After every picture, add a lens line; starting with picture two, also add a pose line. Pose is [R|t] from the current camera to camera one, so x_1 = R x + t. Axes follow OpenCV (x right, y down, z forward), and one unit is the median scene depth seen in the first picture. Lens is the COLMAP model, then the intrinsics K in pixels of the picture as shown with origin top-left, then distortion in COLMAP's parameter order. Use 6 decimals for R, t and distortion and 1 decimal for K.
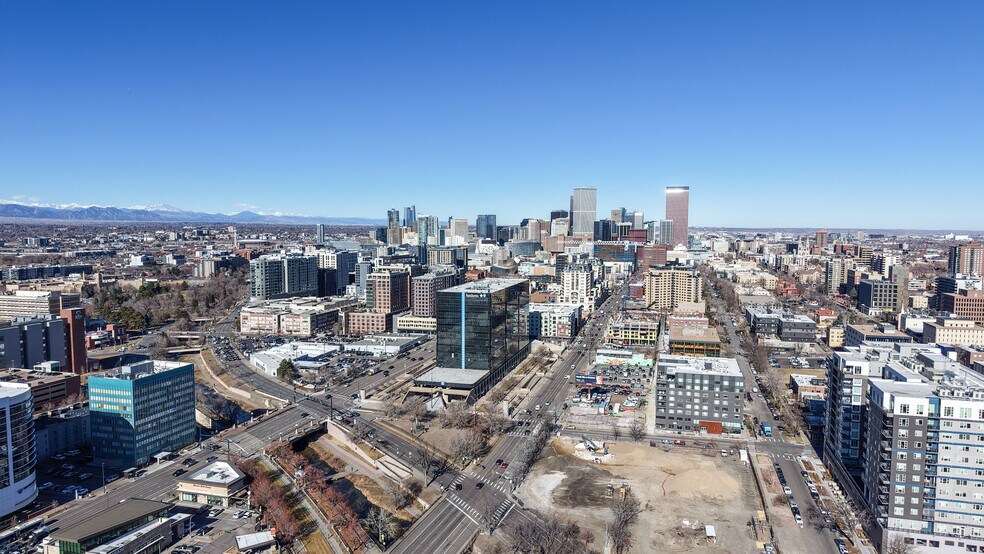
lens RADIAL K [[653.5, 0, 492.0], [0, 653.5, 277.0], [0, 0, 1]] dist [0.045150, -0.055022]
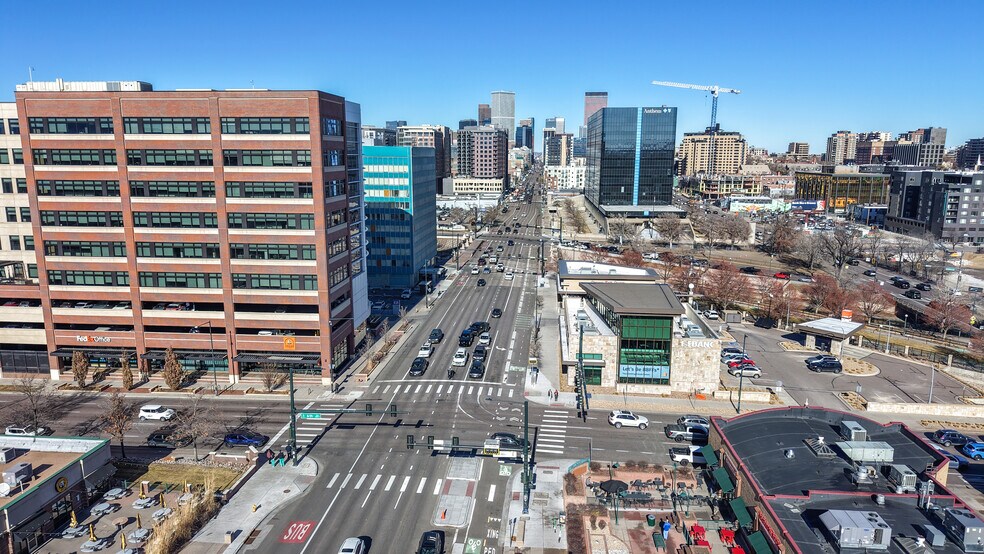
lens RADIAL K [[653.5, 0, 492.0], [0, 653.5, 277.0], [0, 0, 1]] dist [0.045150, -0.055022]
pose [[0.978869, -0.037375, 0.201045, -0.500388], [0.015702, 0.993990, 0.108335, 0.178309], [-0.203886, -0.102889, 0.973573, 0.299442]]
